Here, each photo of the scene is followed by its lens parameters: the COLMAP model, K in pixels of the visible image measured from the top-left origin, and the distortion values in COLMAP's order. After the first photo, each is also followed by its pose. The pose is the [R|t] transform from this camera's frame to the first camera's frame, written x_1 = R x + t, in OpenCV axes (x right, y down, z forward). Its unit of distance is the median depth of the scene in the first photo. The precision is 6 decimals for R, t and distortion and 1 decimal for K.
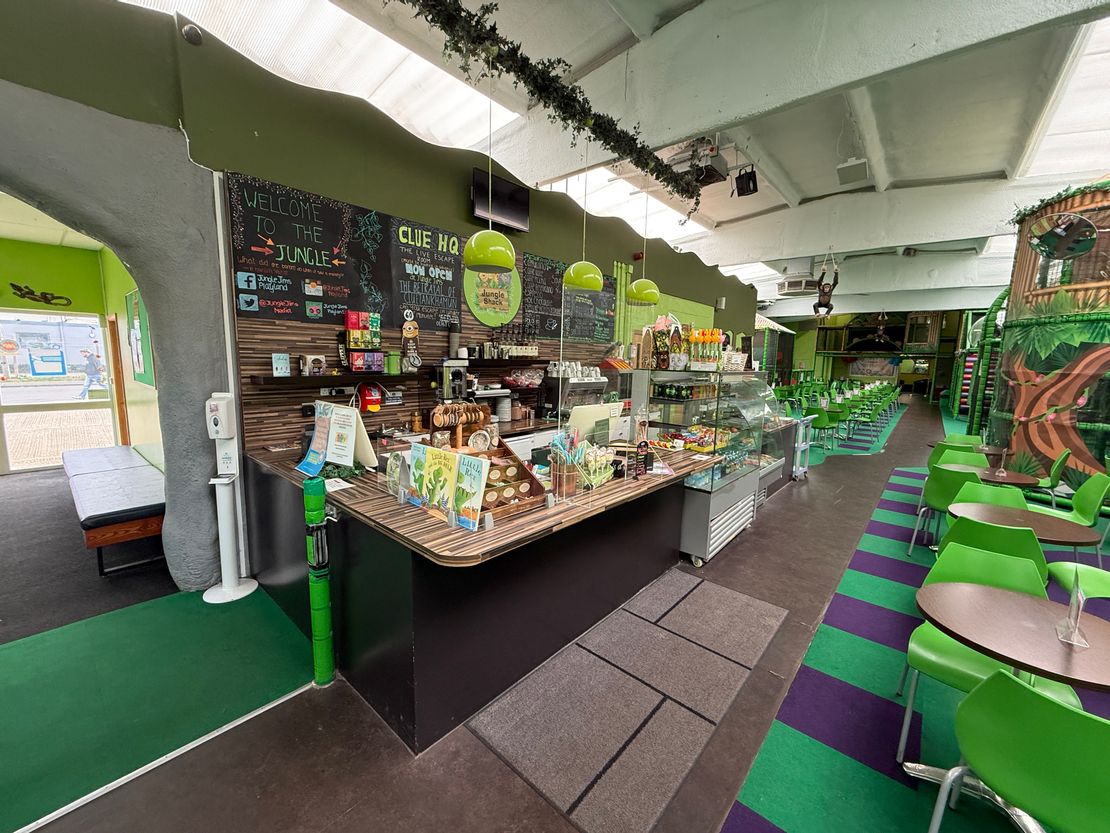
lens RADIAL K [[440.4, 0, 552.8], [0, 440.4, 416.4], [0, 0, 1]] dist [0.001174, -0.000137]
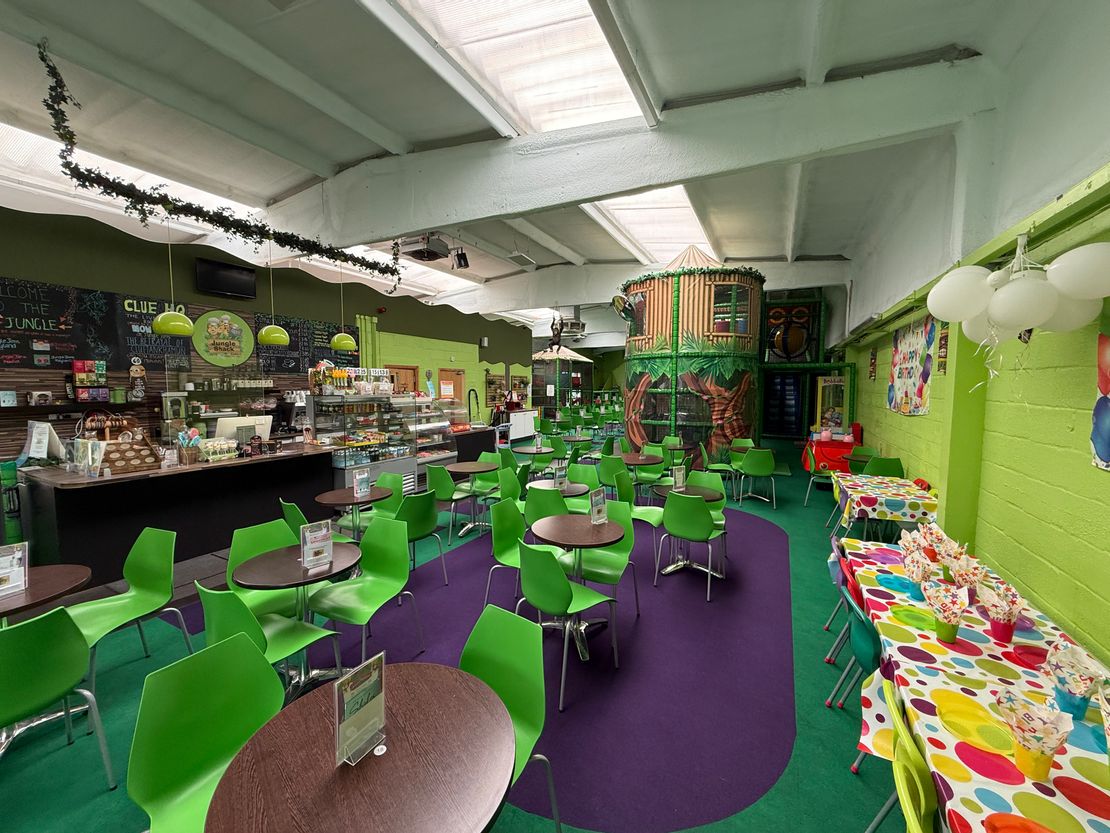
lens RADIAL K [[440.4, 0, 553.2], [0, 440.4, 416.2], [0, 0, 1]] dist [0.001174, -0.000137]
pose [[0.971047, -0.037576, 0.235916, 0.647521], [0.050973, 0.997400, -0.050947, 0.087825], [-0.233389, 0.061497, 0.970437, -0.686091]]
